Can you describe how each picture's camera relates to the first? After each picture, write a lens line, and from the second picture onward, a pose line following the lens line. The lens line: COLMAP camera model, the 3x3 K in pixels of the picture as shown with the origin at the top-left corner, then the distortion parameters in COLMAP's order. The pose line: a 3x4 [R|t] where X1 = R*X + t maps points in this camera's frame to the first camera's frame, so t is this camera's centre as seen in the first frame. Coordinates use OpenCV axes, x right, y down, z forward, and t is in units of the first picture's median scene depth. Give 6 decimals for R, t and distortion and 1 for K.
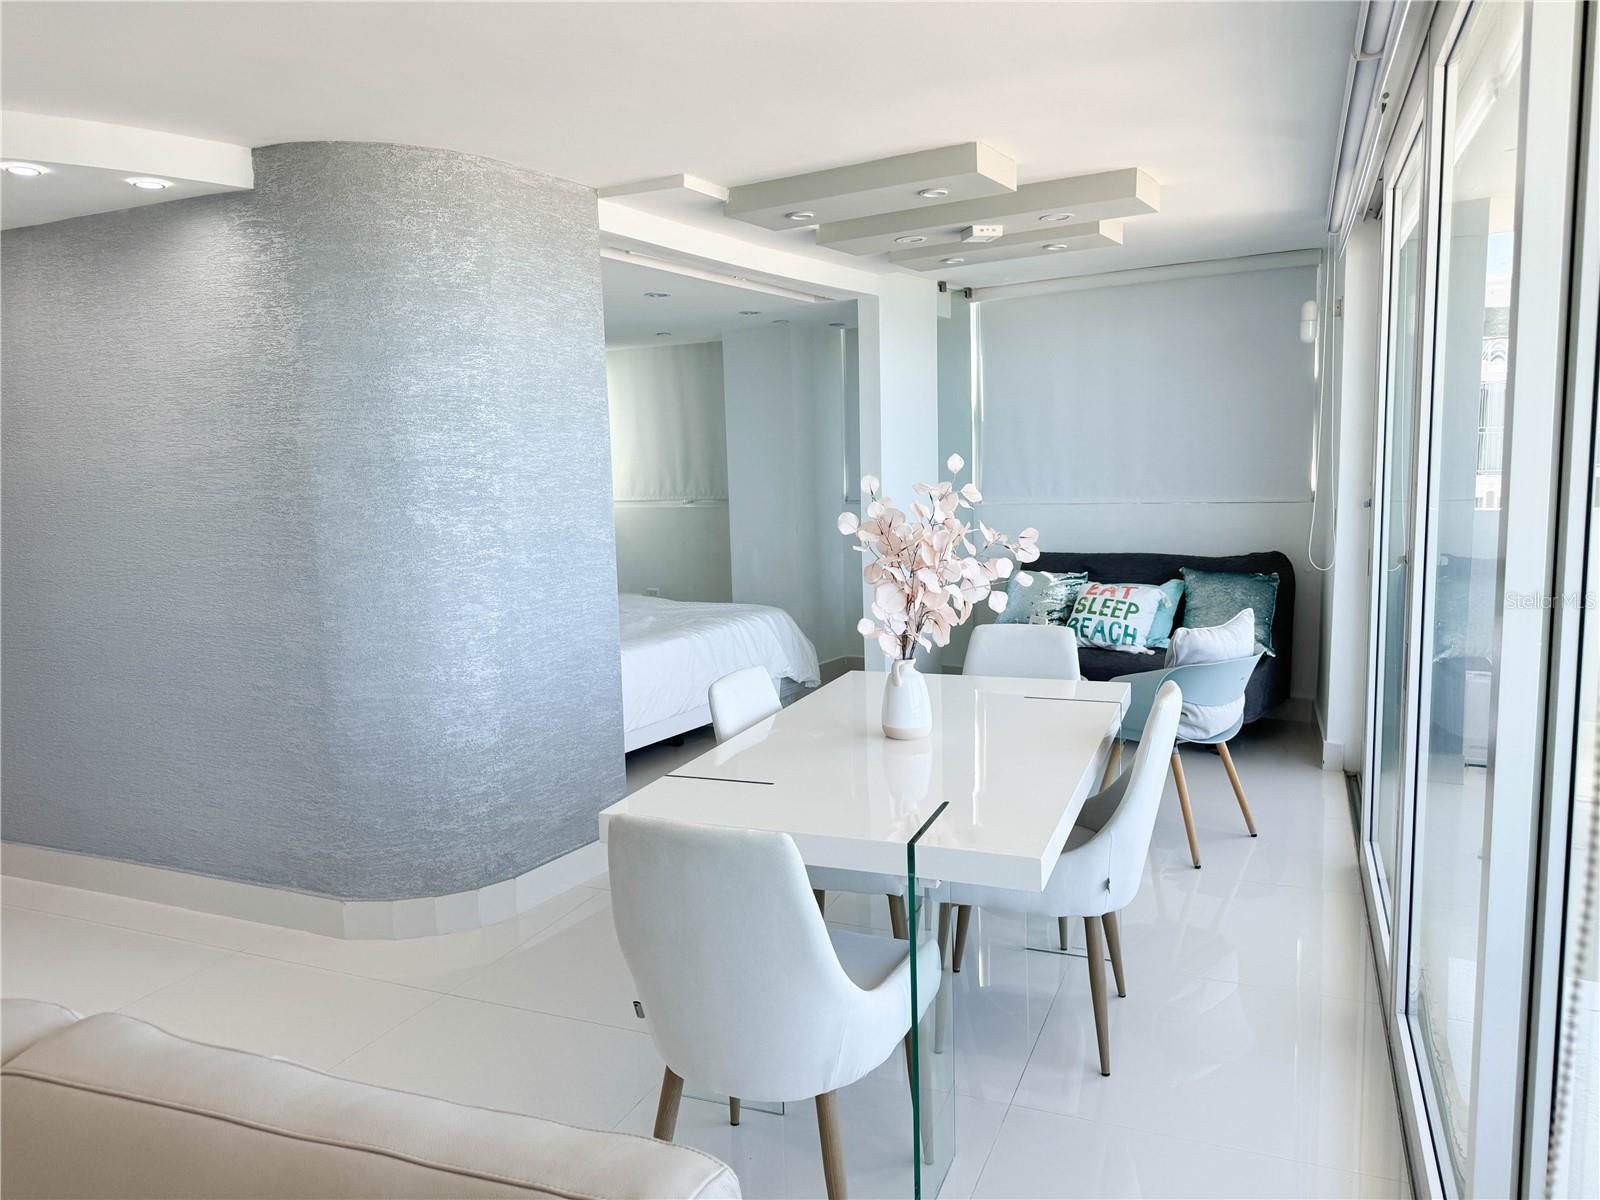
lens RADIAL K [[1129.0, 0, 800.0], [0, 1129.0, 600.0], [0, 0, 1]] dist [-0.006271, -0.008481]
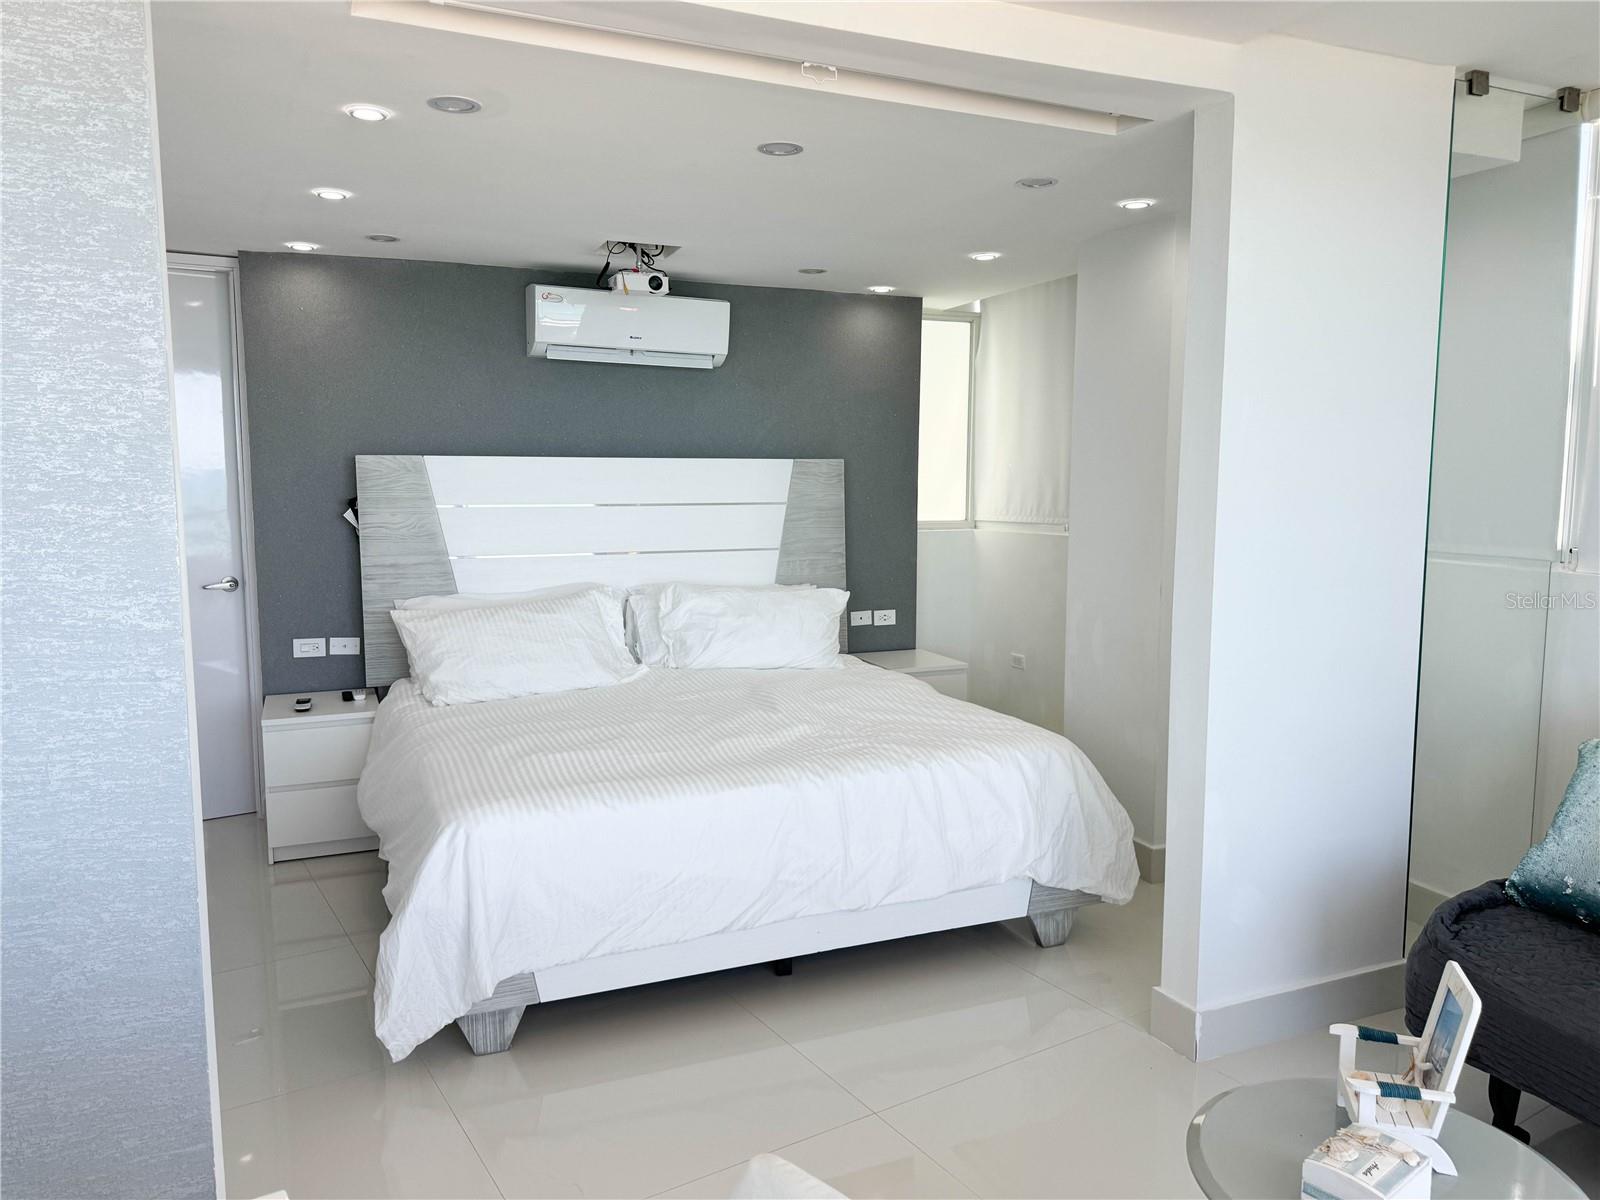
lens RADIAL K [[1129.0, 0, 800.0], [0, 1129.0, 600.0], [0, 0, 1]] dist [-0.006271, -0.008481]
pose [[0.823579, 0.080889, -0.561405, 0.193624], [-0.084948, 0.996206, 0.018918, -0.063718], [0.560805, 0.032110, 0.827325, 0.542997]]
